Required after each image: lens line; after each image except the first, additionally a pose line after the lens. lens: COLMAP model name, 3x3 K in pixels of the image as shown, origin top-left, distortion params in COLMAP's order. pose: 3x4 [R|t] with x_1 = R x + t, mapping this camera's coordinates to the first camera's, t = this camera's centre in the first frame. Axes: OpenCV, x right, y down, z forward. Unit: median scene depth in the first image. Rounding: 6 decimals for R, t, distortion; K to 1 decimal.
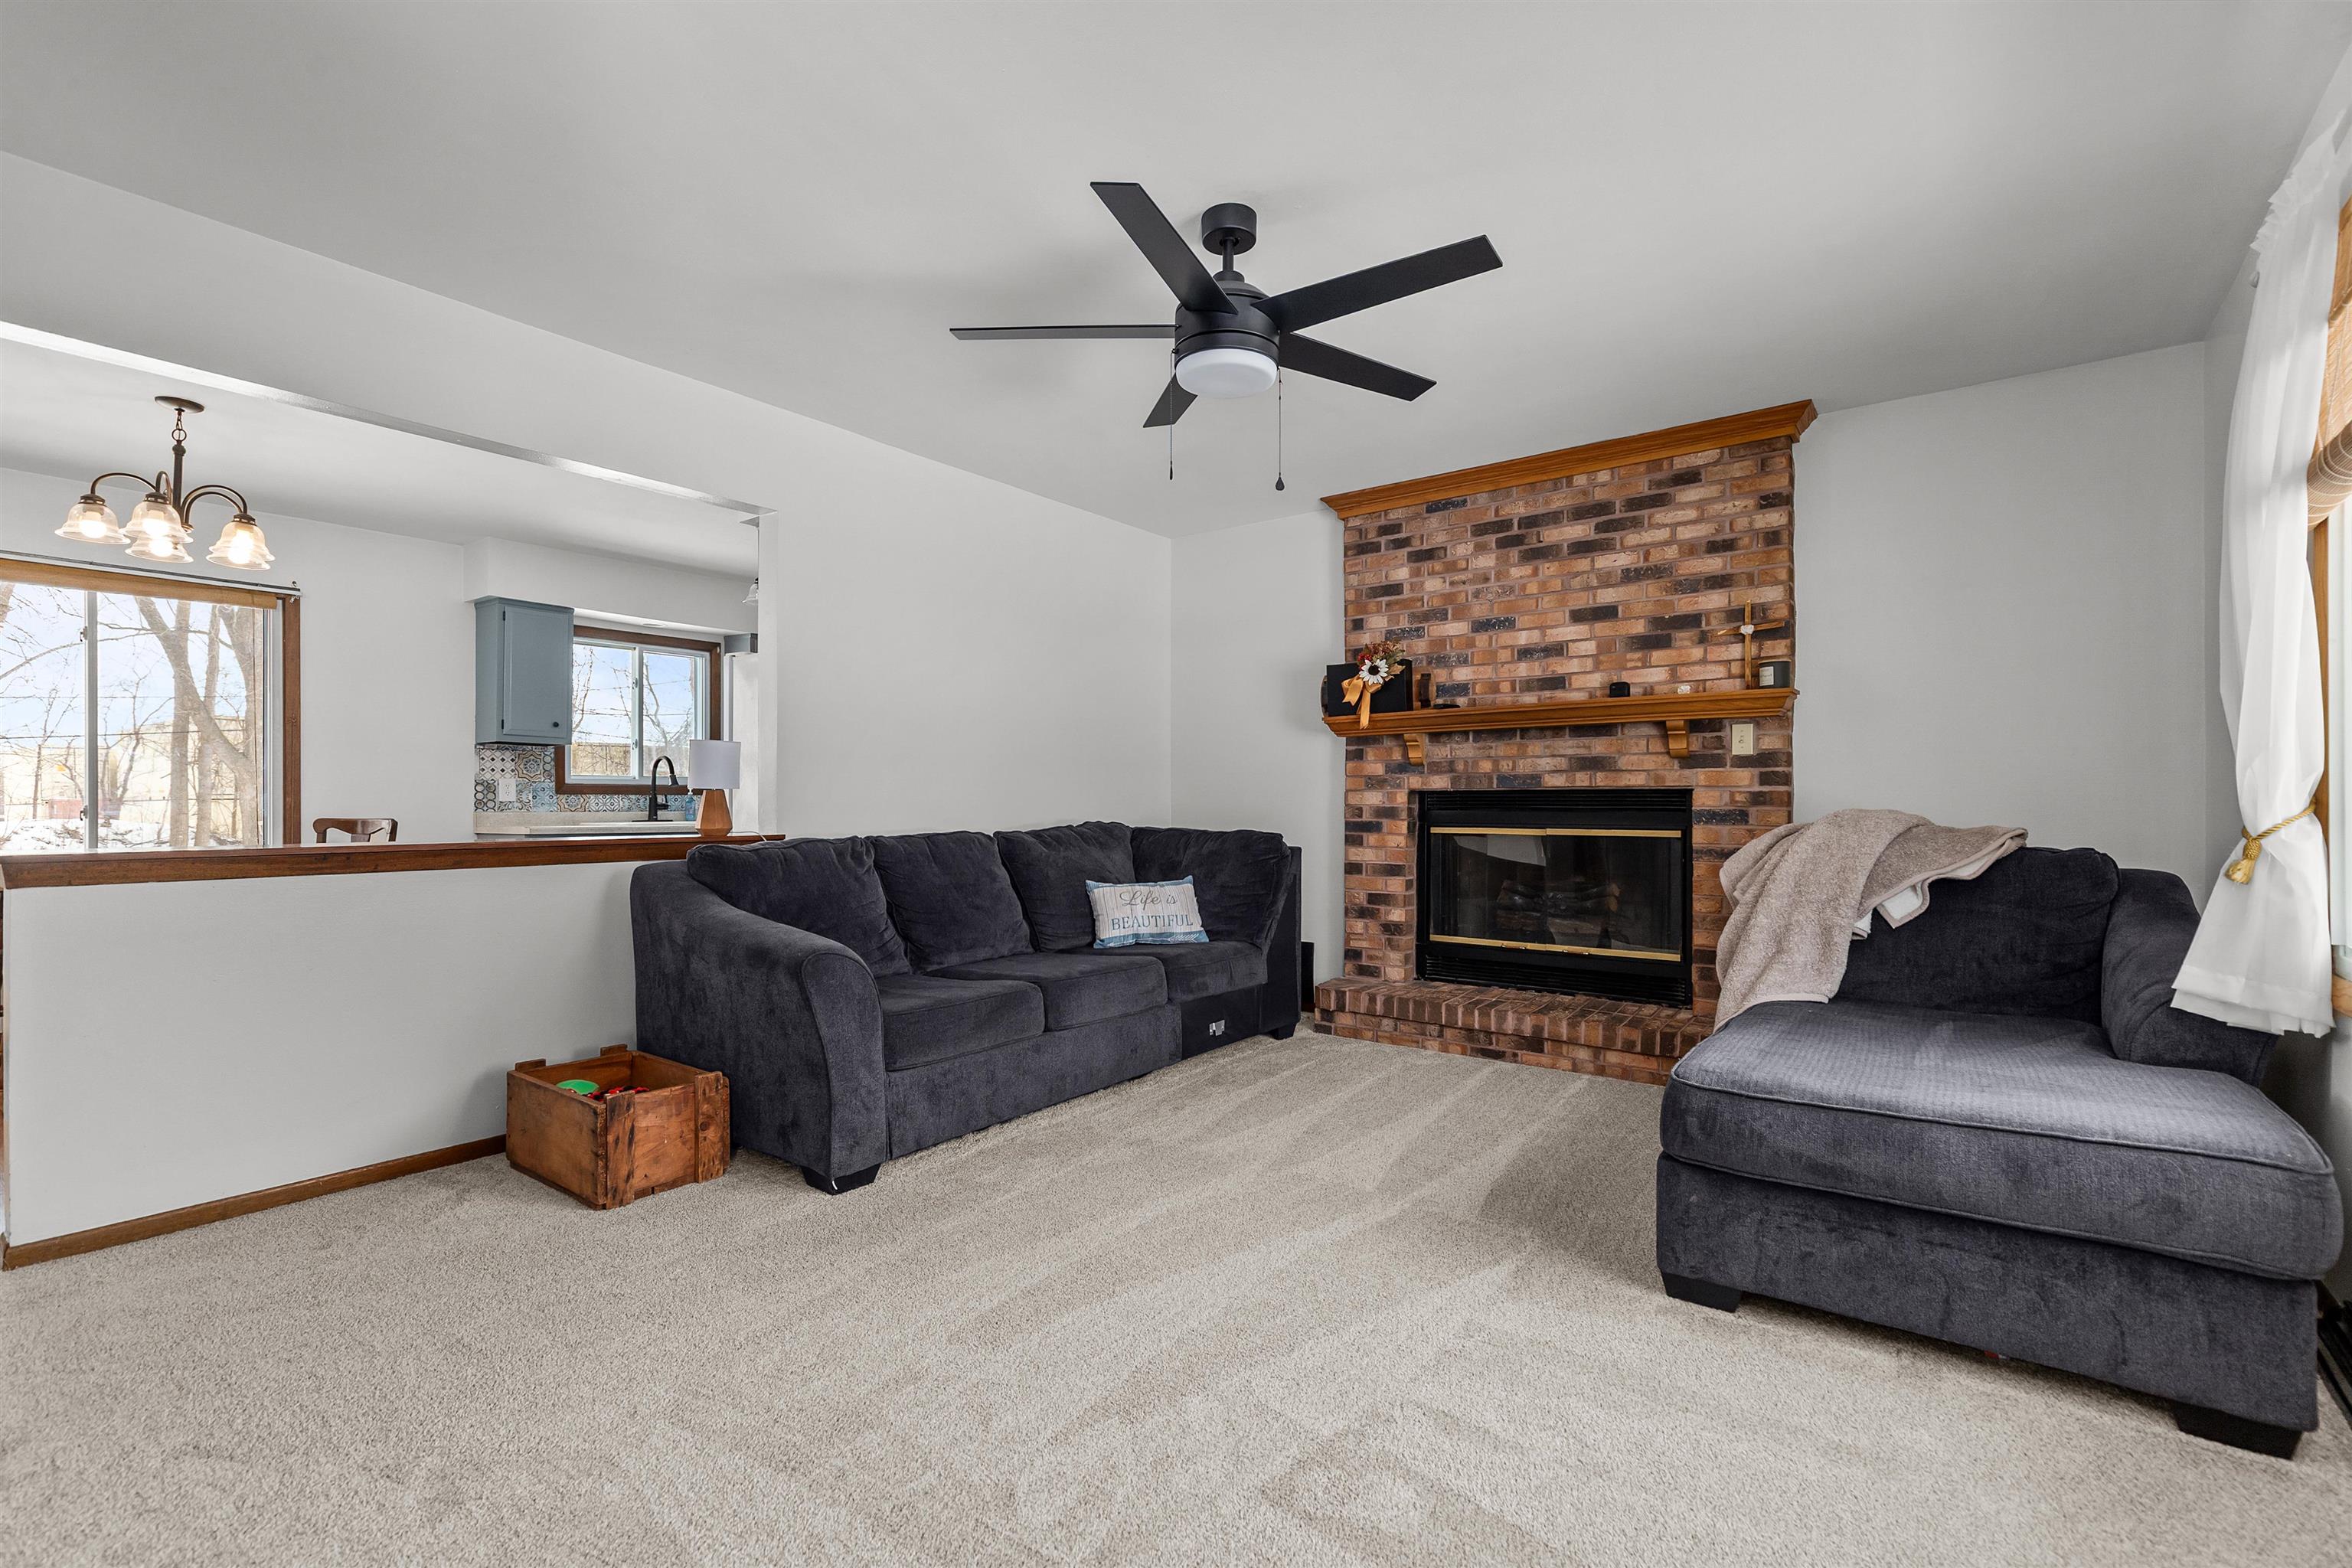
lens RADIAL K [[1072.3, 0, 1173.1], [0, 1072.3, 795.9], [0, 0, 1]] dist [0.016388, -0.000794]
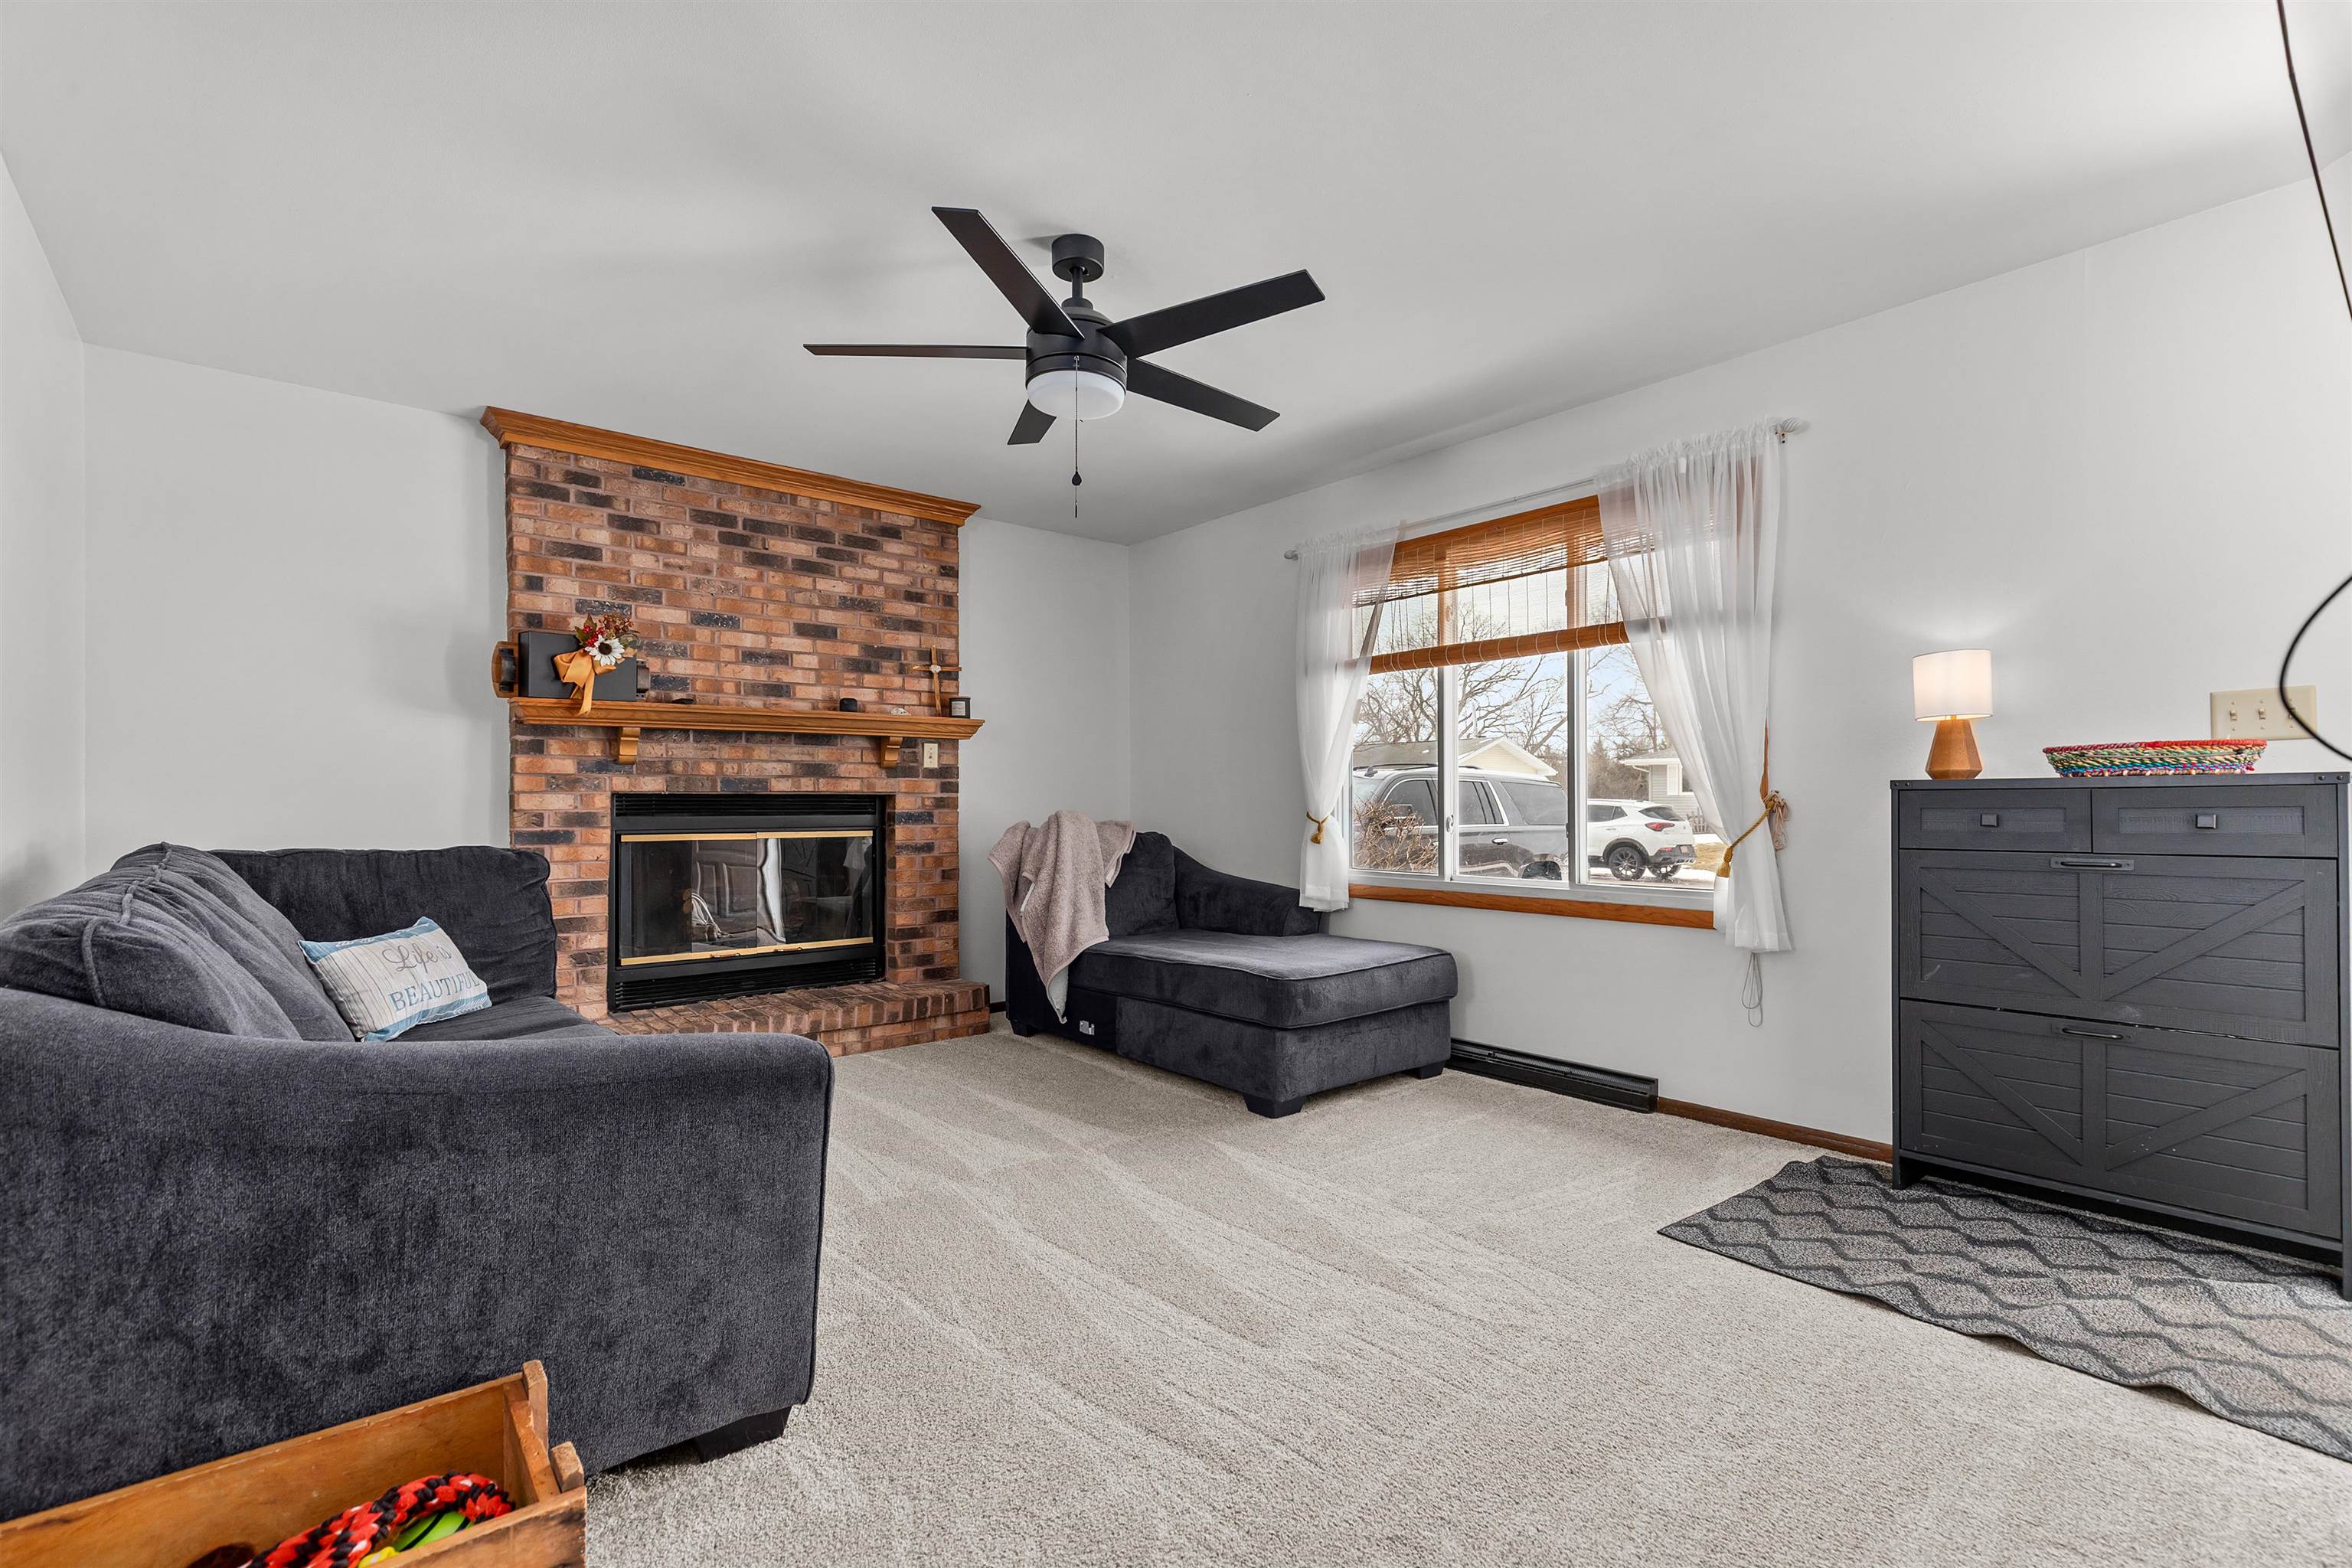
lens RADIAL K [[1072.3, 0, 1173.7], [0, 1072.3, 793.5], [0, 0, 1]] dist [0.016388, -0.000794]
pose [[0.218957, 0.009037, 0.975693, -0.569451], [-0.004673, 0.999955, -0.008214, 0.000295], [-0.975723, -0.002761, 0.218989, 0.410778]]
